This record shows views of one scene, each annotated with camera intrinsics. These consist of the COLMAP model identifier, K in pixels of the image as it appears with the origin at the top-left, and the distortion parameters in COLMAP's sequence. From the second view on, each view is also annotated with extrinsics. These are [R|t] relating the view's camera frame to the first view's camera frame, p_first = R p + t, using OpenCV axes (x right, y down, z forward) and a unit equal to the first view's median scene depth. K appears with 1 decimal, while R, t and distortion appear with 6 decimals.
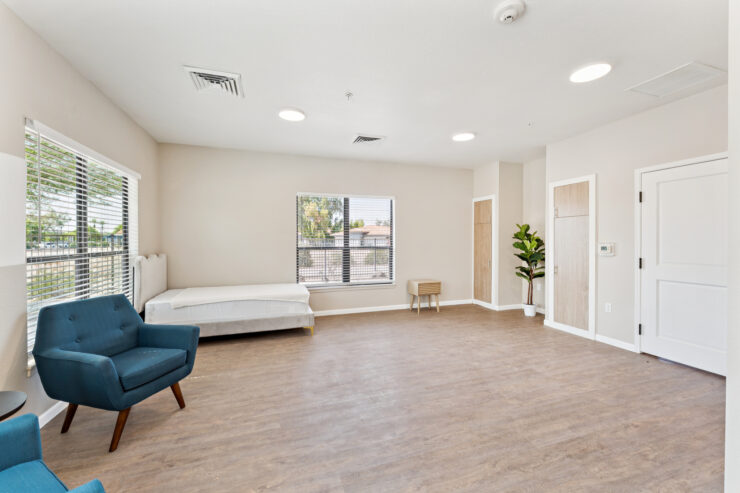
lens RADIAL K [[300.2, 0, 371.4], [0, 300.2, 241.3], [0, 0, 1]] dist [-0.000717, -0.000763]
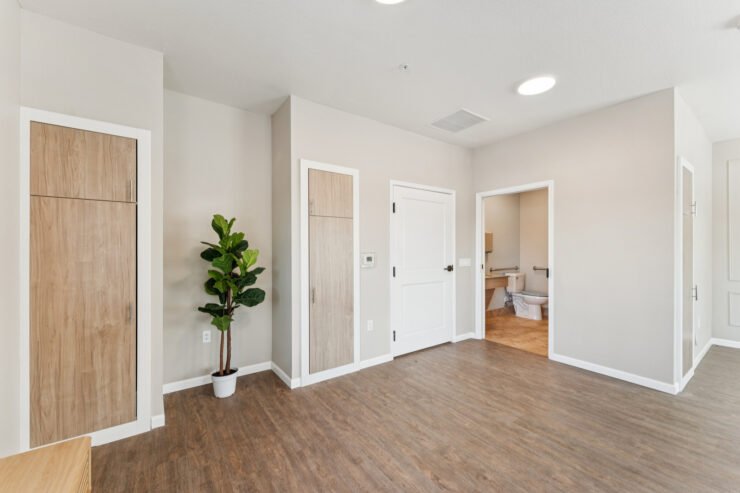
lens RADIAL K [[300.2, 0, 367.5], [0, 300.2, 248.6], [0, 0, 1]] dist [-0.000717, -0.000763]
pose [[-0.291012, -0.005333, 0.956704, -0.059992], [-0.000635, 0.999985, 0.005381, -0.011318], [-0.956719, 0.000958, -0.291011, 1.269527]]
